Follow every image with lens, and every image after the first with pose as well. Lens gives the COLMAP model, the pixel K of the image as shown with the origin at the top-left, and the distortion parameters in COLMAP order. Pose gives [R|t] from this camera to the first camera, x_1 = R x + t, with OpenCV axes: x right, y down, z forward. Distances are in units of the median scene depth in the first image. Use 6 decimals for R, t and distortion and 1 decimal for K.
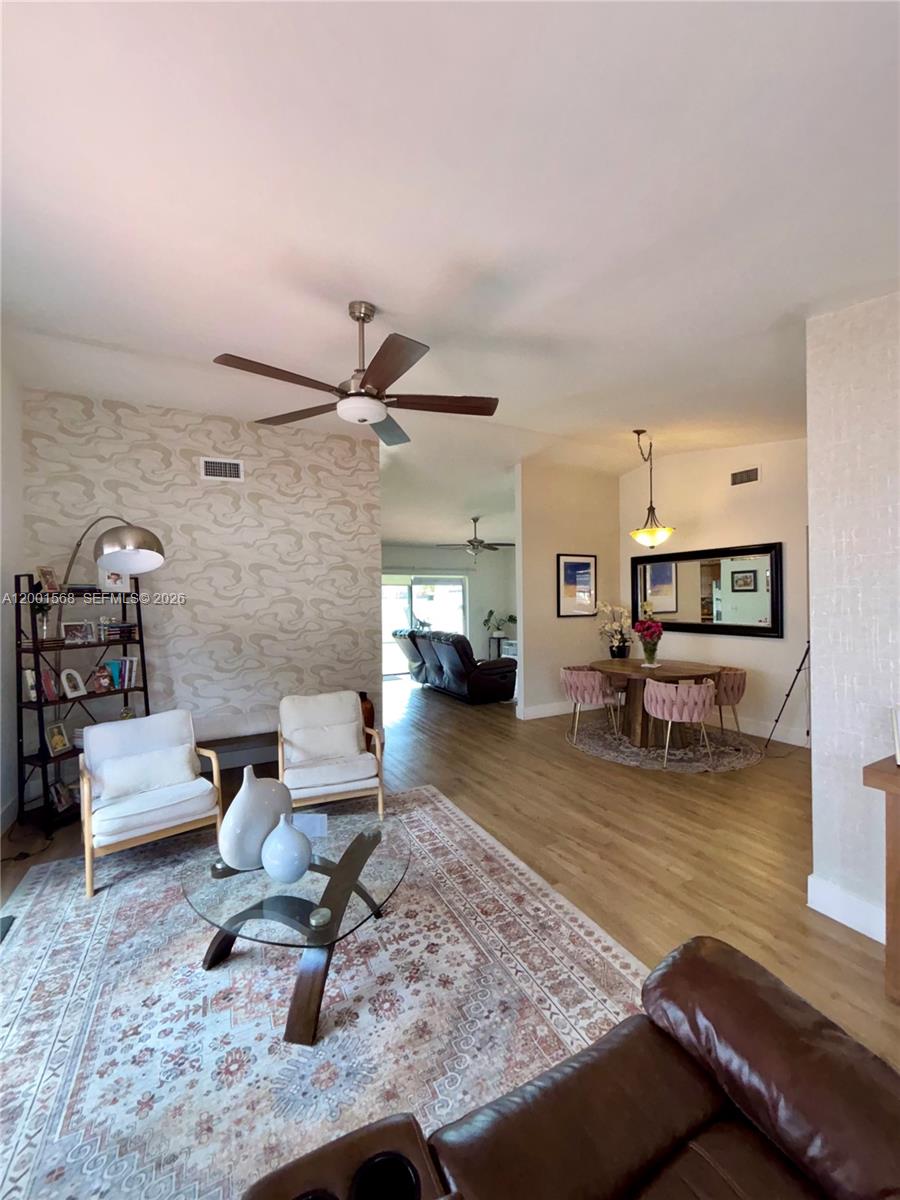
lens RADIAL K [[483.0, 0, 448.8], [0, 483.0, 603.5], [0, 0, 1]] dist [-0.000834, -0.000064]
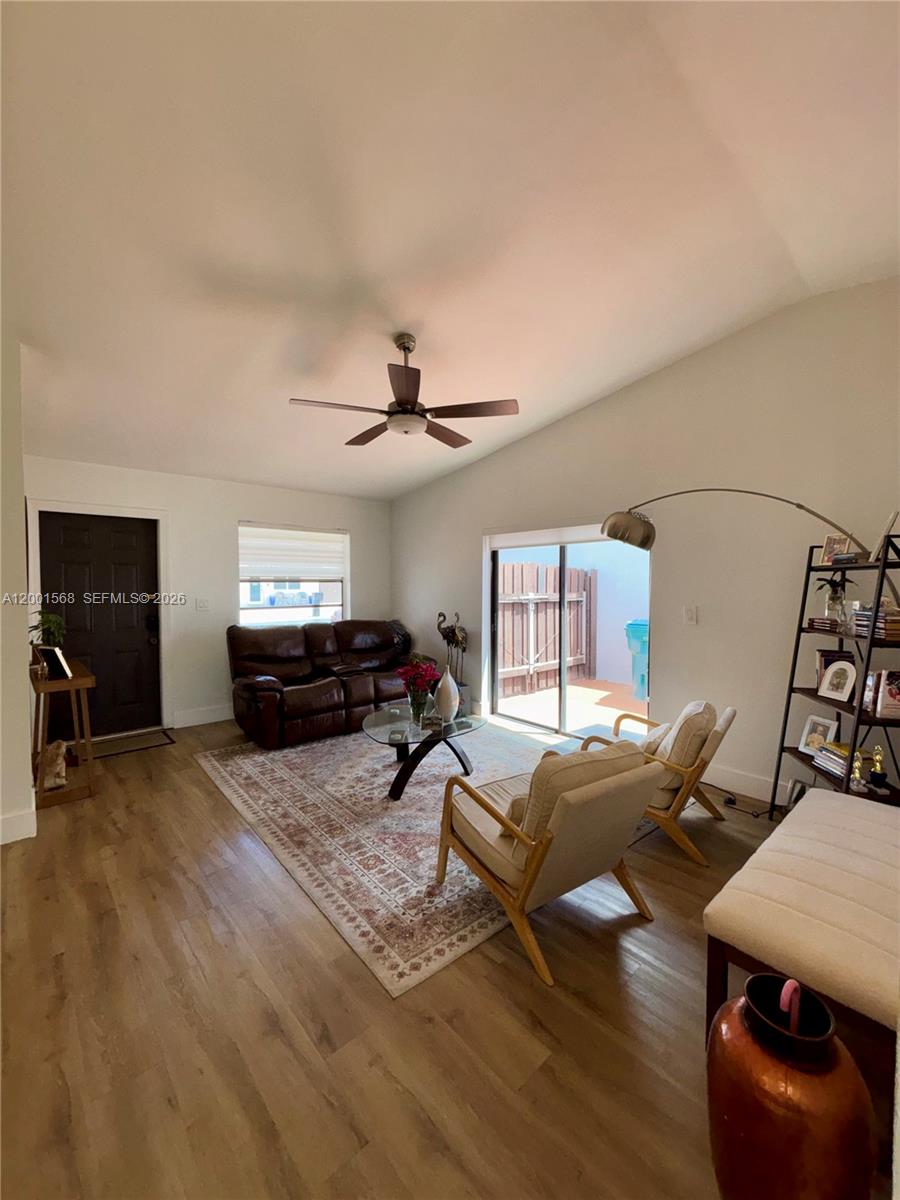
lens RADIAL K [[483.0, 0, 452.0], [0, 483.0, 599.2], [0, 0, 1]] dist [-0.000834, -0.000064]
pose [[-0.969597, 0.018872, -0.243978, 0.018024], [0.006924, 0.998738, 0.049736, -0.012906], [0.244609, 0.046535, -0.968504, 2.188353]]
